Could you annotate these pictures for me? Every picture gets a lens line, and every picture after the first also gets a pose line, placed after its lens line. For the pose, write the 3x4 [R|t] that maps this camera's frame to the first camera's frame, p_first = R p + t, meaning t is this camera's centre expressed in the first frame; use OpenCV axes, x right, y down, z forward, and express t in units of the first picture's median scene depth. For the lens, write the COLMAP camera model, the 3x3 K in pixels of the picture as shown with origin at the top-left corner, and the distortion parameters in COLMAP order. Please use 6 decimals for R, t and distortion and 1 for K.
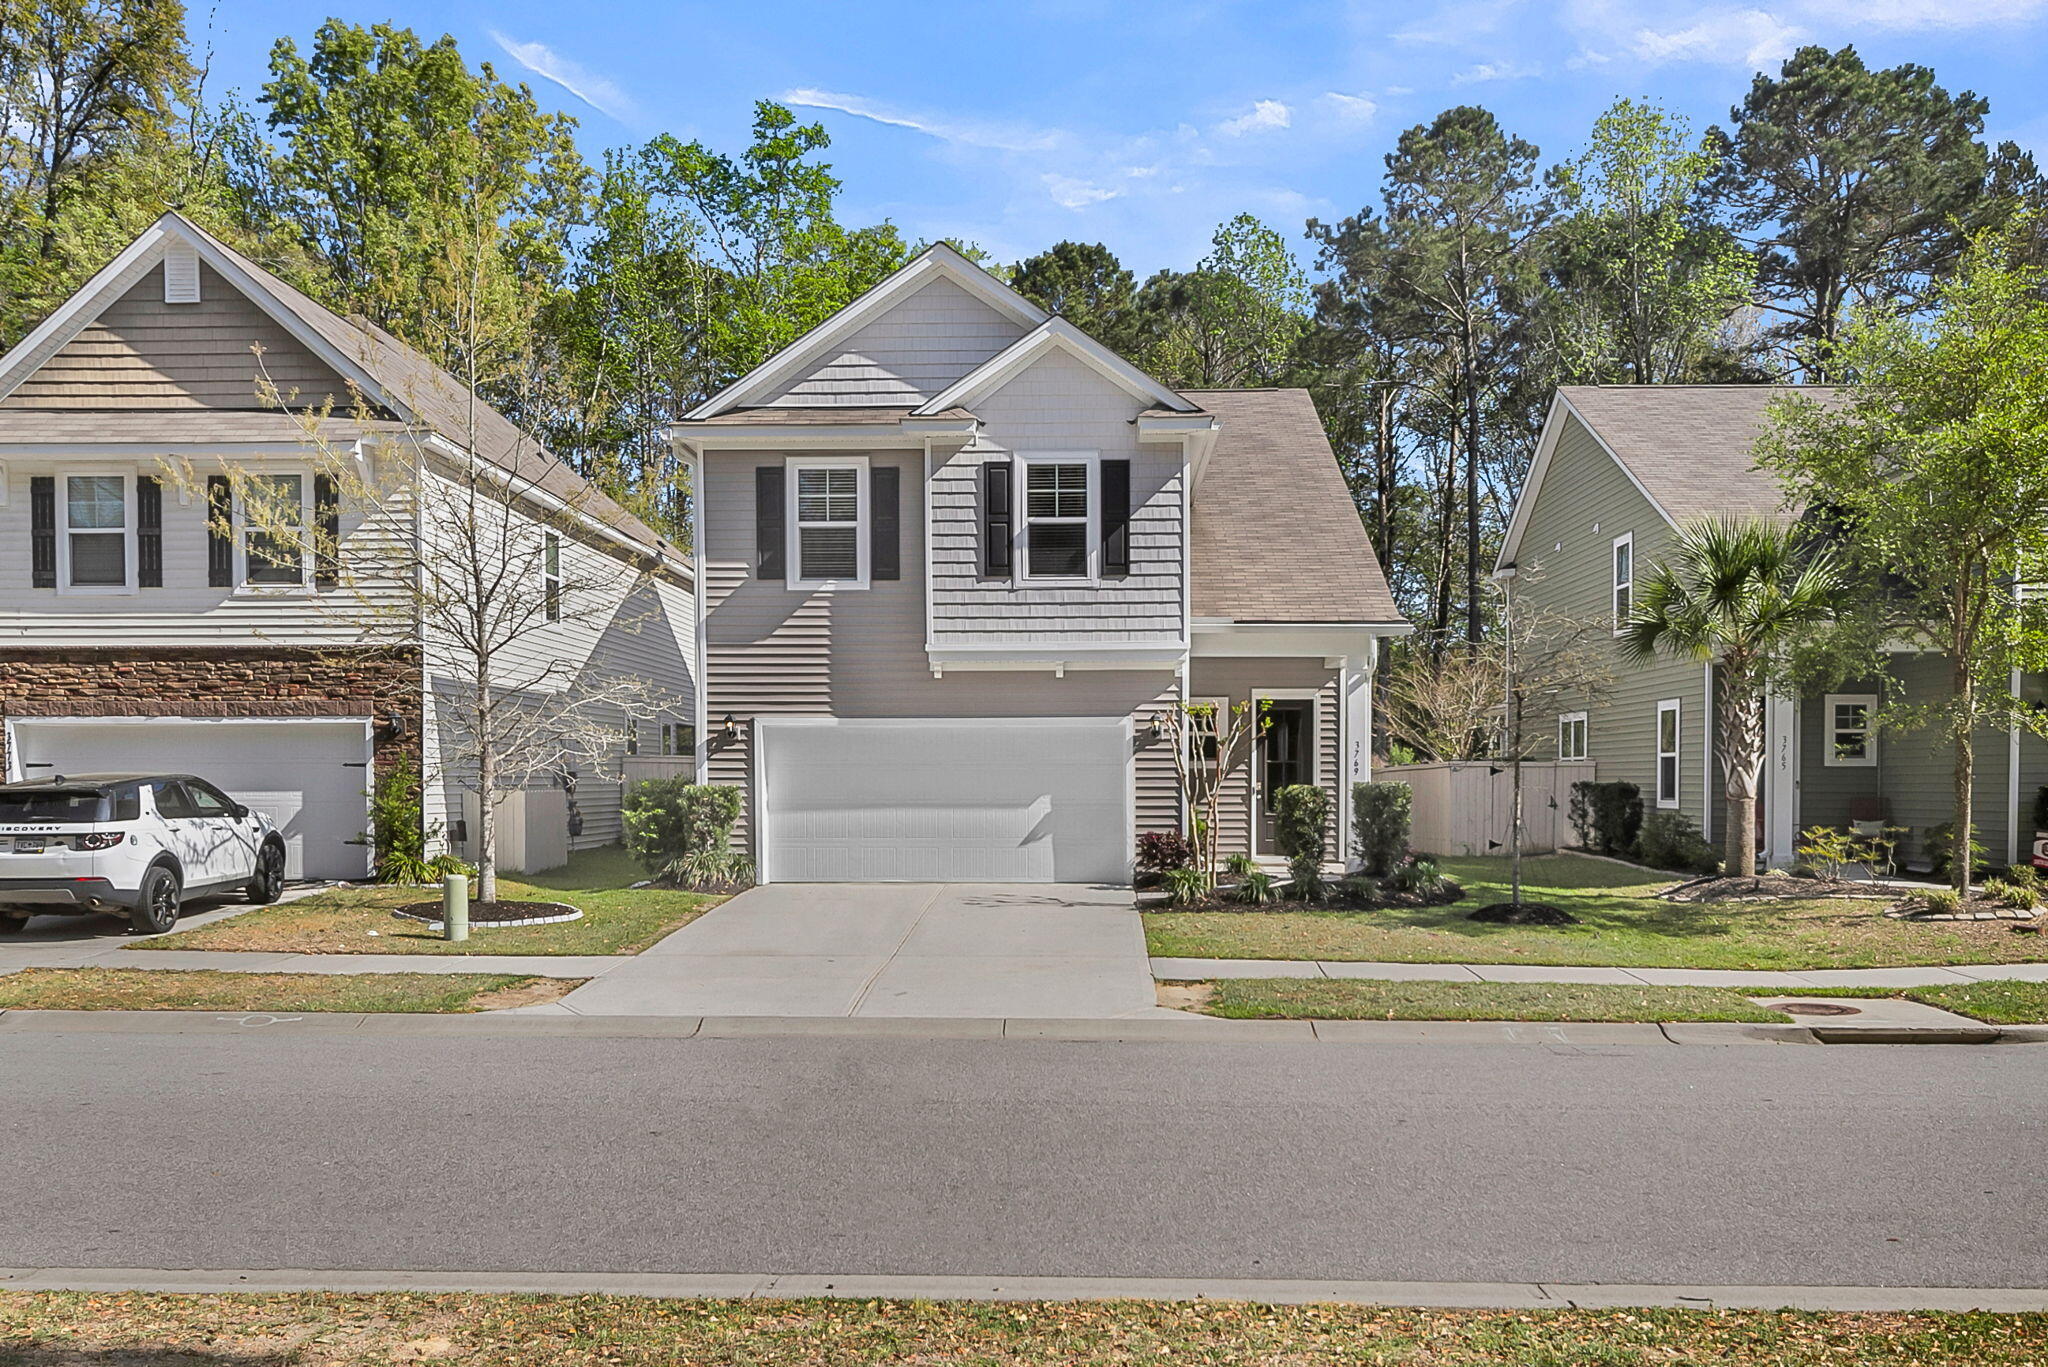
lens RADIAL K [[1830.0, 0, 1024.0], [0, 1830.0, 780.2], [0, 0, 1]] dist [-0.014422, -0.015941]
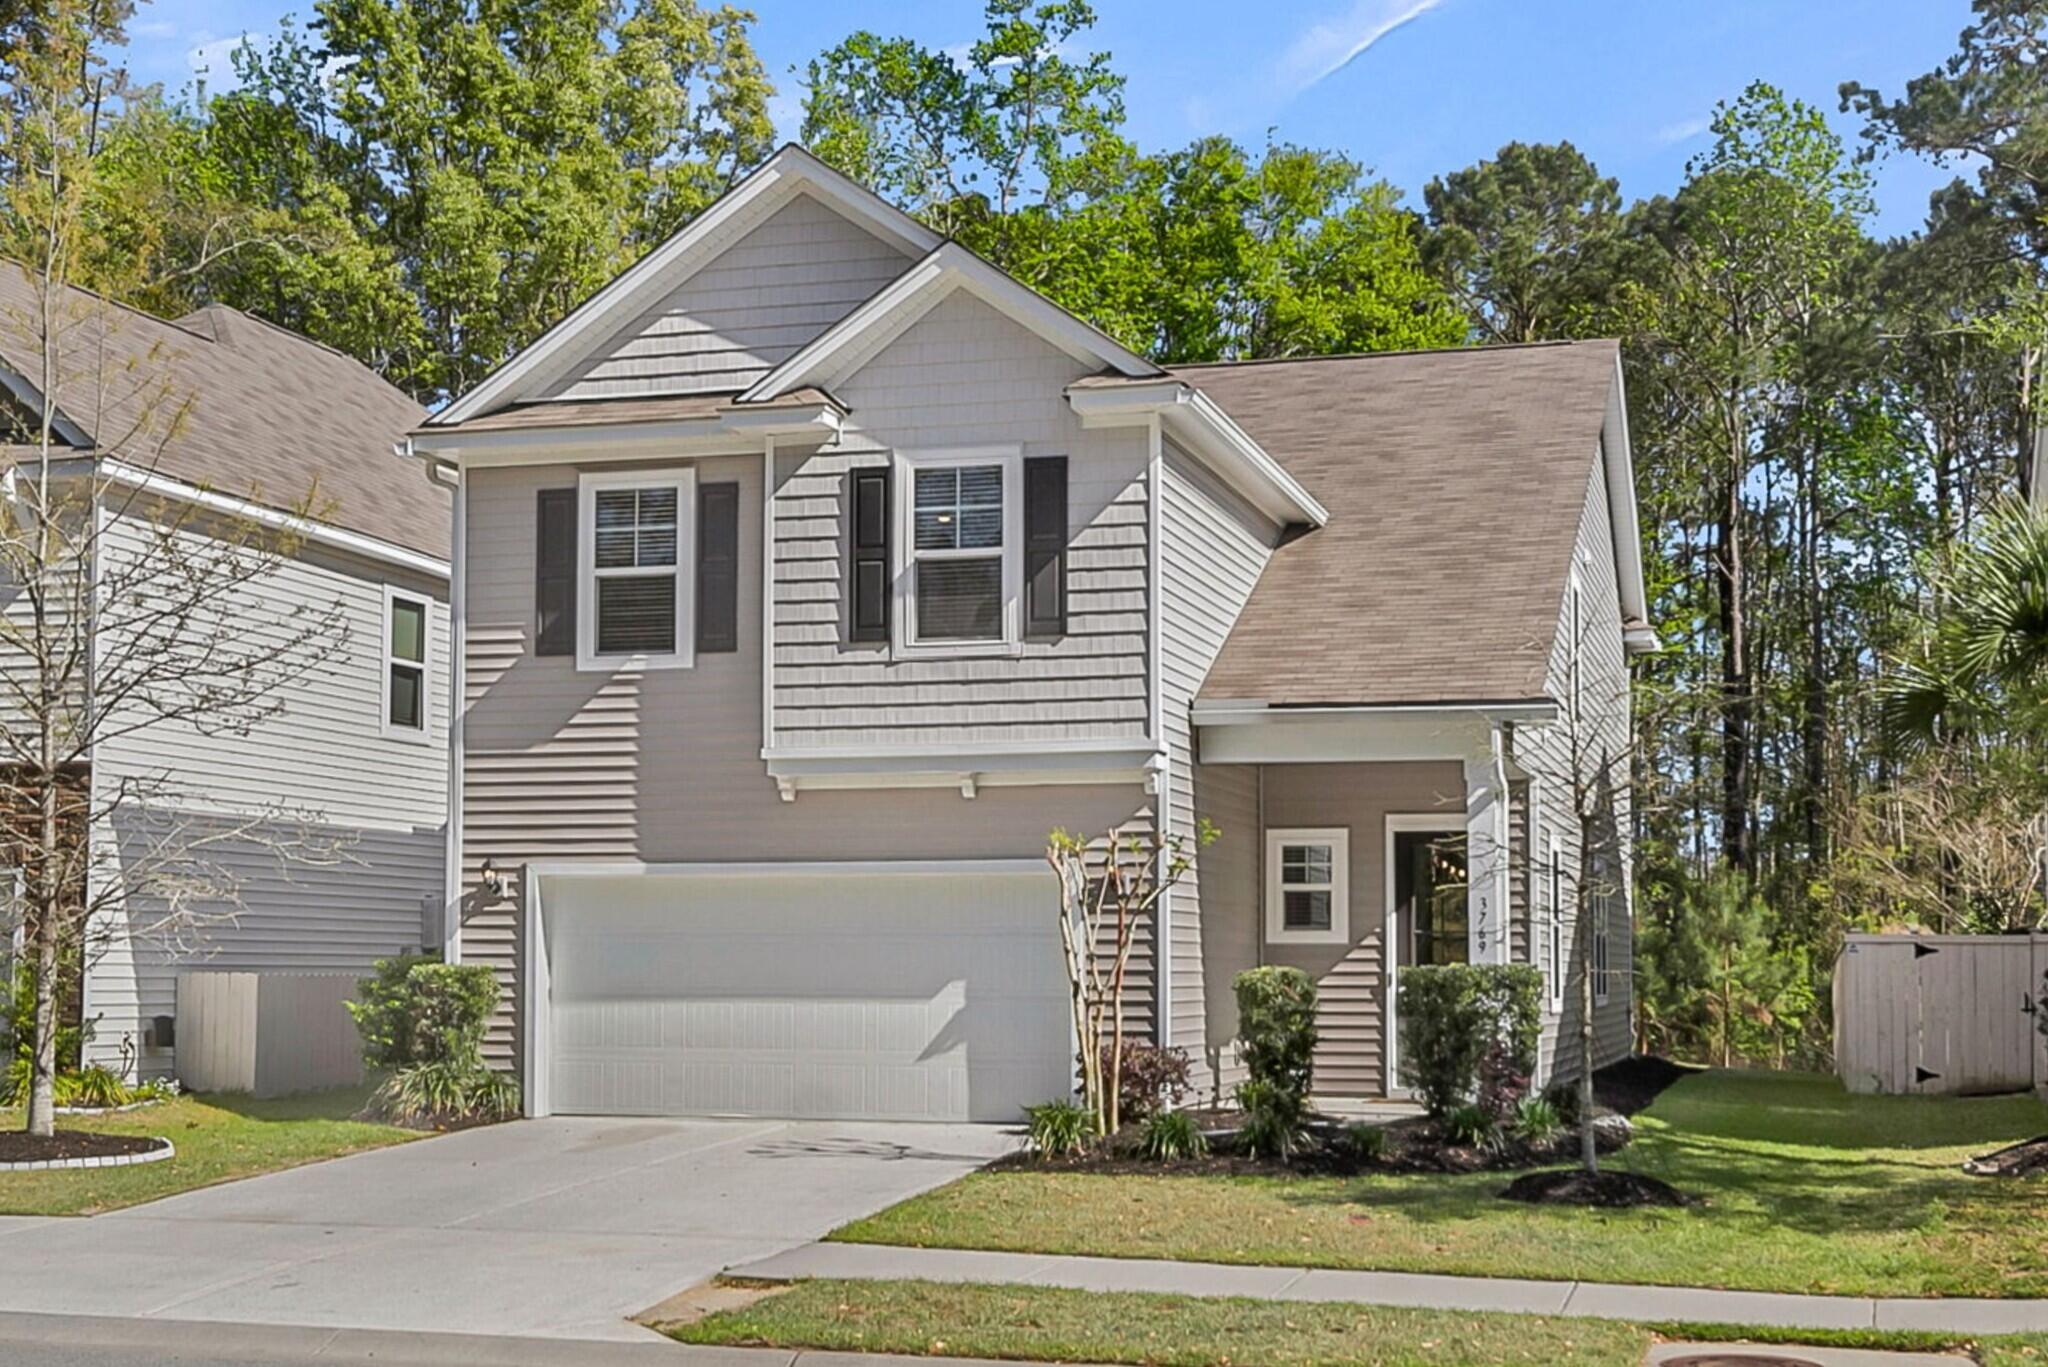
lens RADIAL K [[2759.1, 0, 1024.0], [0, 2759.1, 683.5], [0, 0, 1]] dist [-0.031590, -0.032024]
pose [[0.970817, -0.021600, -0.238847, 0.270689], [-0.003311, 0.994634, -0.103406, 0.003758], [0.239799, 0.101179, 0.965536, 0.073110]]
